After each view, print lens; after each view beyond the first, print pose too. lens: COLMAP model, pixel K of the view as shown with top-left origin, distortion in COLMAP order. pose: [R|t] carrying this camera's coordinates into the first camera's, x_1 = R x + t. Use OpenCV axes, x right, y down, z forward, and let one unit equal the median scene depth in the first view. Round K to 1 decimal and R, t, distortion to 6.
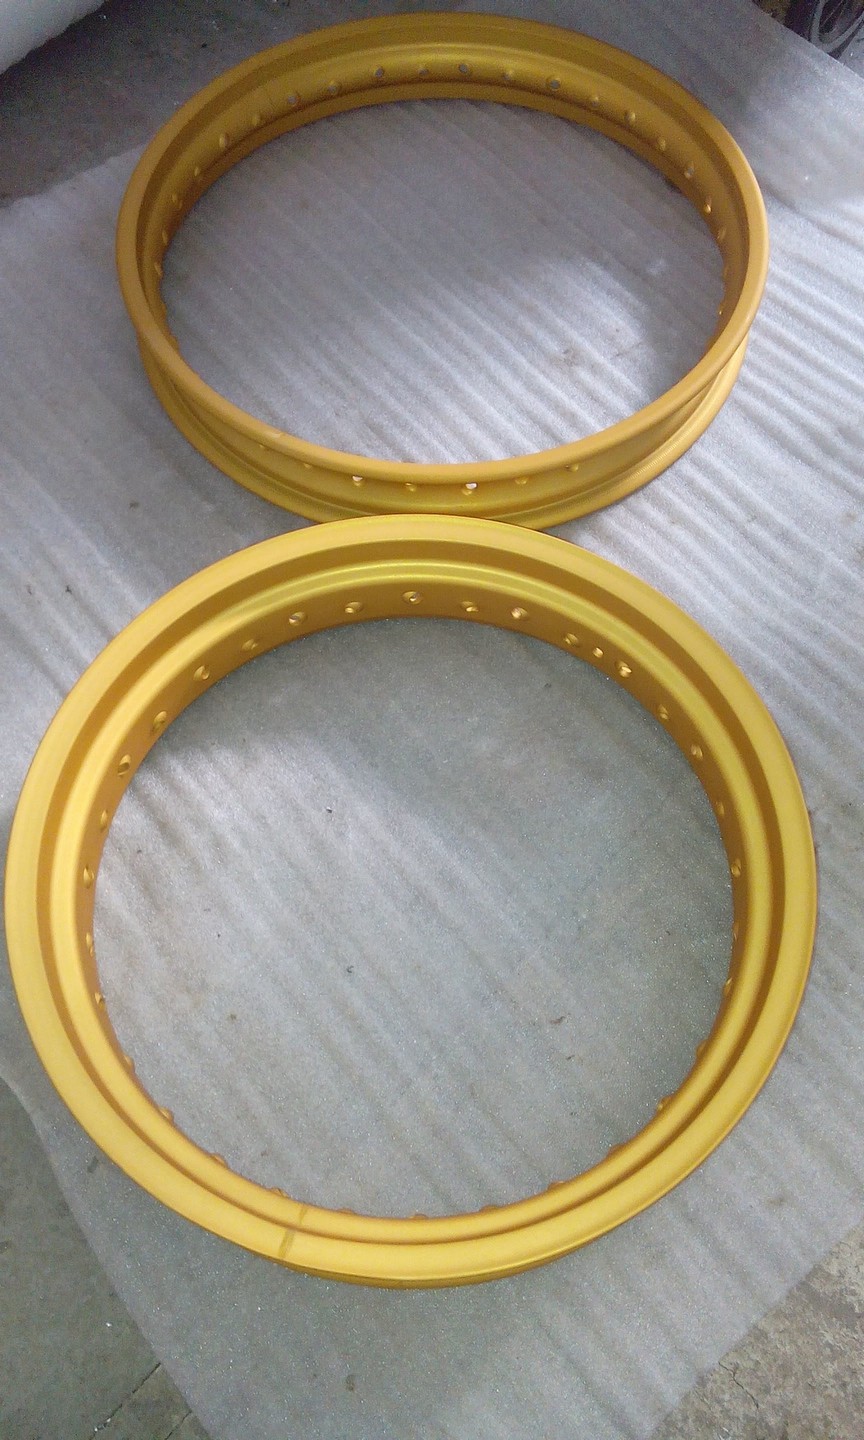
lens RADIAL K [[1338.1, 0, 398.0], [0, 1338.1, 720.8], [0, 0, 1]] dist [0.149151, -0.305335]
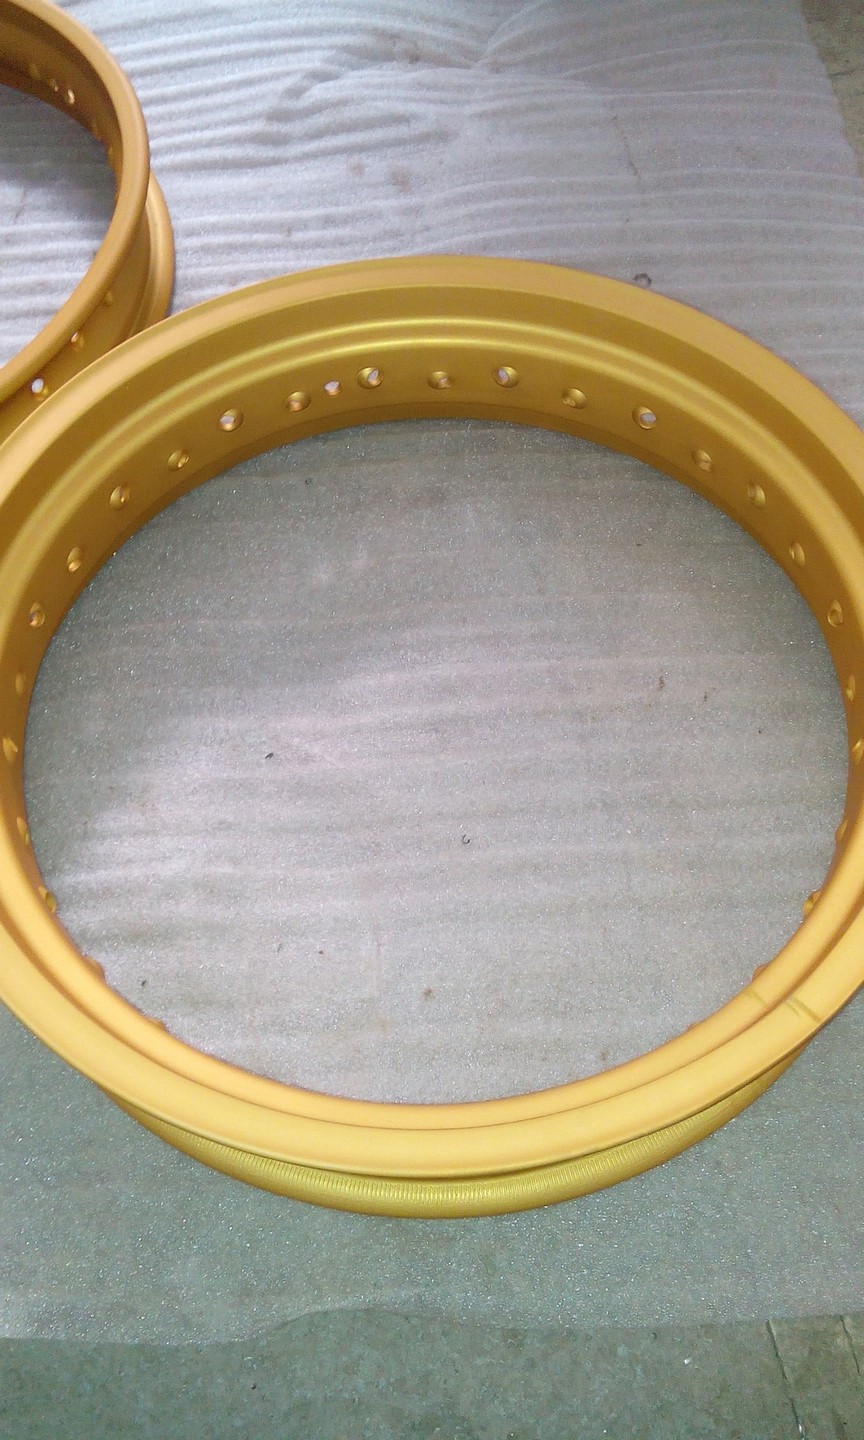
lens RADIAL K [[1338.1, 0, 398.0], [0, 1338.1, 720.8], [0, 0, 1]] dist [0.149151, -0.305335]
pose [[0.576485, -0.689231, 0.438891, -0.324483], [0.729285, 0.676250, 0.104059, 0.027610], [-0.368521, 0.260088, 0.892495, 0.283747]]
